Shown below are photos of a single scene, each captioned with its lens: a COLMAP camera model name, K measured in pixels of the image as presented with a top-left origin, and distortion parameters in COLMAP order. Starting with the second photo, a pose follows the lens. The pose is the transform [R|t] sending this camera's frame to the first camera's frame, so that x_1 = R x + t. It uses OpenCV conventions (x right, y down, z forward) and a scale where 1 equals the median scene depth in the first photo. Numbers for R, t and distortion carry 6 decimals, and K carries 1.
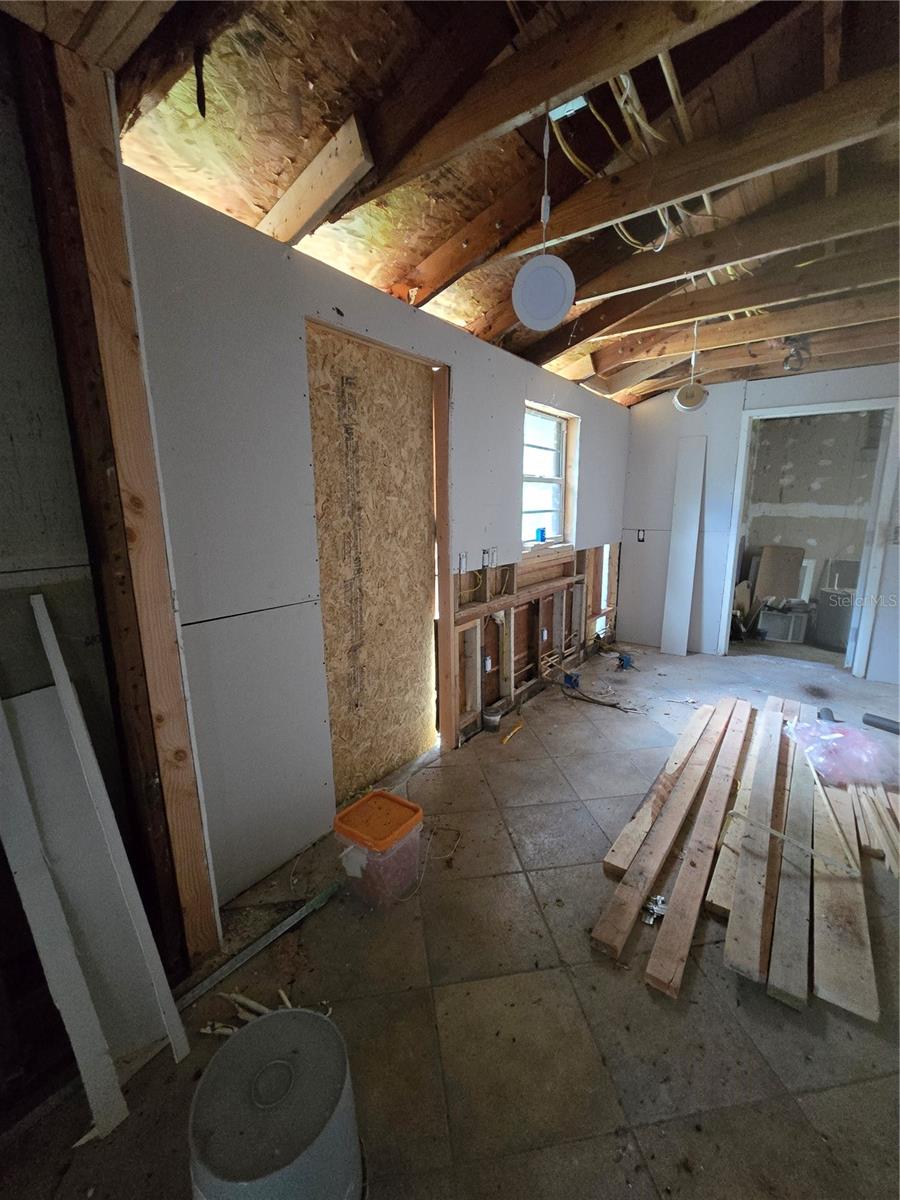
lens RADIAL K [[498.1, 0, 446.2], [0, 498.1, 604.4], [0, 0, 1]] dist [-0.002539, 0.000895]
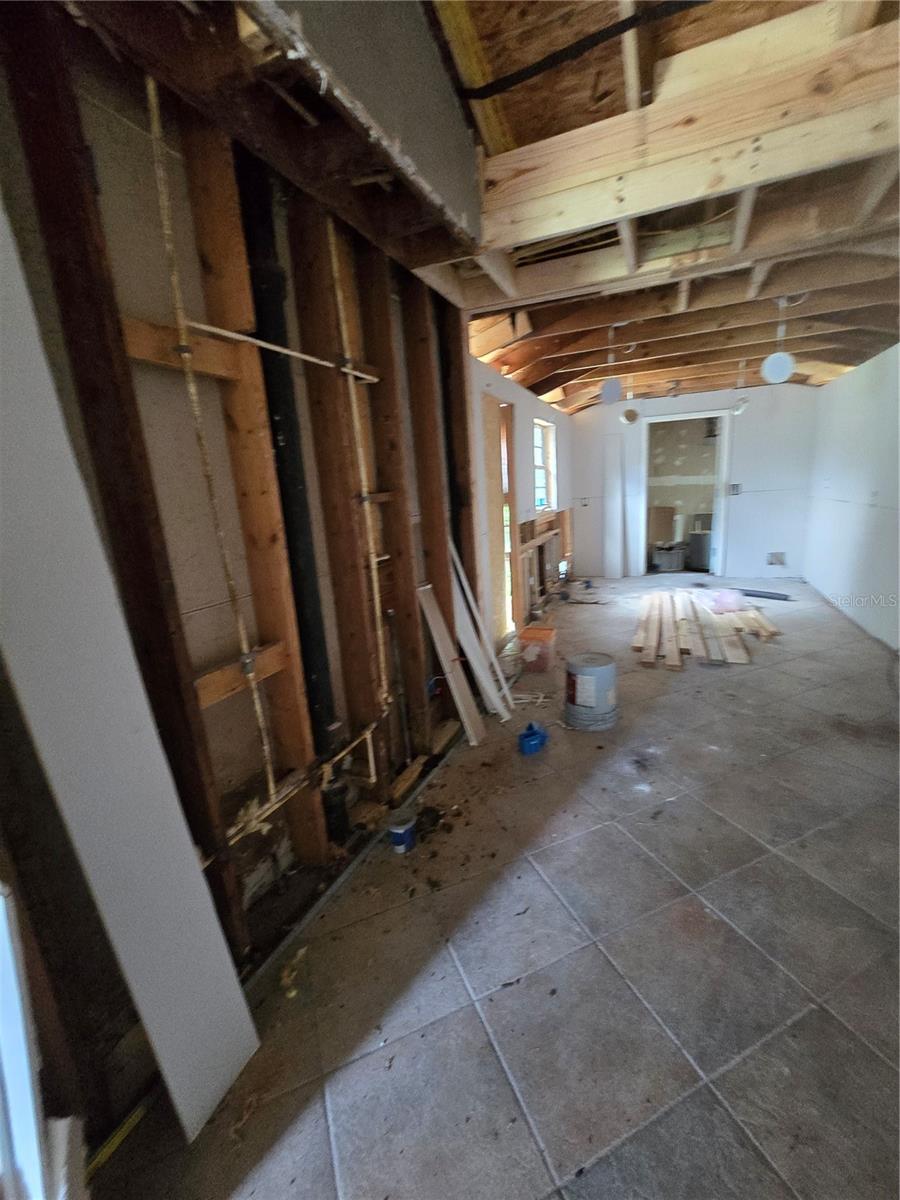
lens RADIAL K [[498.1, 0, 458.8], [0, 498.1, 603.7], [0, 0, 1]] dist [-0.002539, 0.000895]
pose [[0.966666, -0.108542, 0.231894, -0.607060], [0.104666, 0.994085, 0.028993, 0.140204], [-0.233670, -0.003755, 0.972309, -0.617525]]
